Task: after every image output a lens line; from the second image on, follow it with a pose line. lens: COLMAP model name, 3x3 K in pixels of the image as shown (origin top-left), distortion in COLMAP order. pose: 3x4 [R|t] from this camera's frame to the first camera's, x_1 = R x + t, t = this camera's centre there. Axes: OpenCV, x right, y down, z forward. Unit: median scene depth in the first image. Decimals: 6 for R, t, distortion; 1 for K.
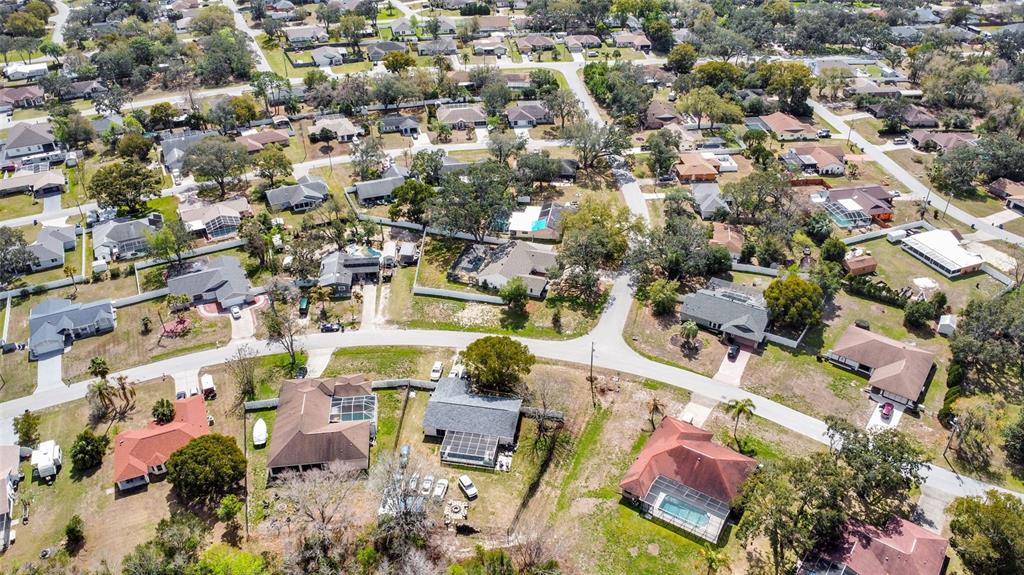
lens RADIAL K [[738.3, 0, 512.0], [0, 738.3, 287.3], [0, 0, 1]] dist [-0.032378, 0.000090]
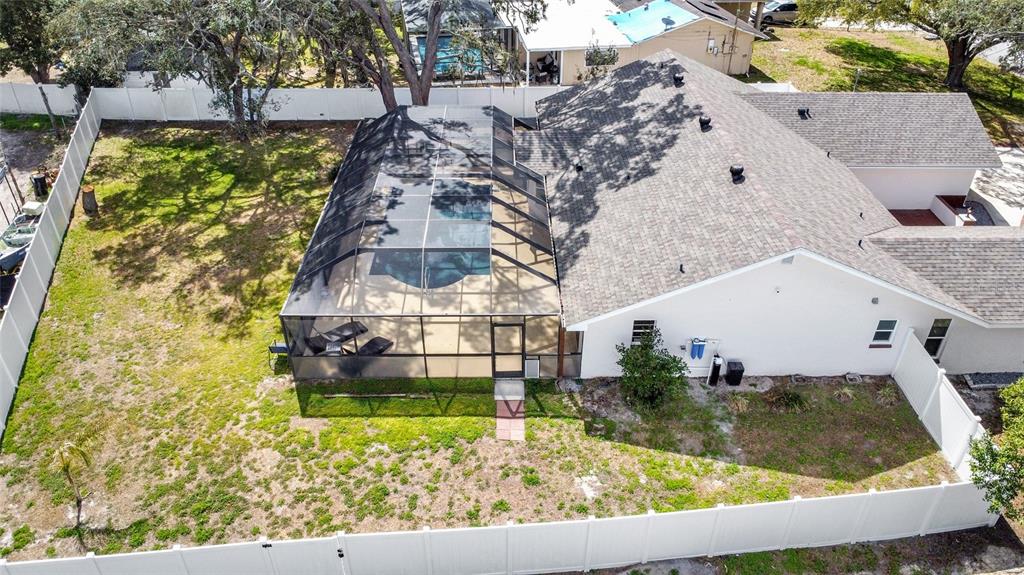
lens RADIAL K [[738.3, 0, 516.1], [0, 738.3, 288.3], [0, 0, 1]] dist [-0.032378, 0.000090]
pose [[0.944008, -0.181612, 0.275437, -0.081468], [0.177664, 0.983301, 0.039439, -0.022824], [-0.278000, 0.011704, 0.960510, 0.856079]]
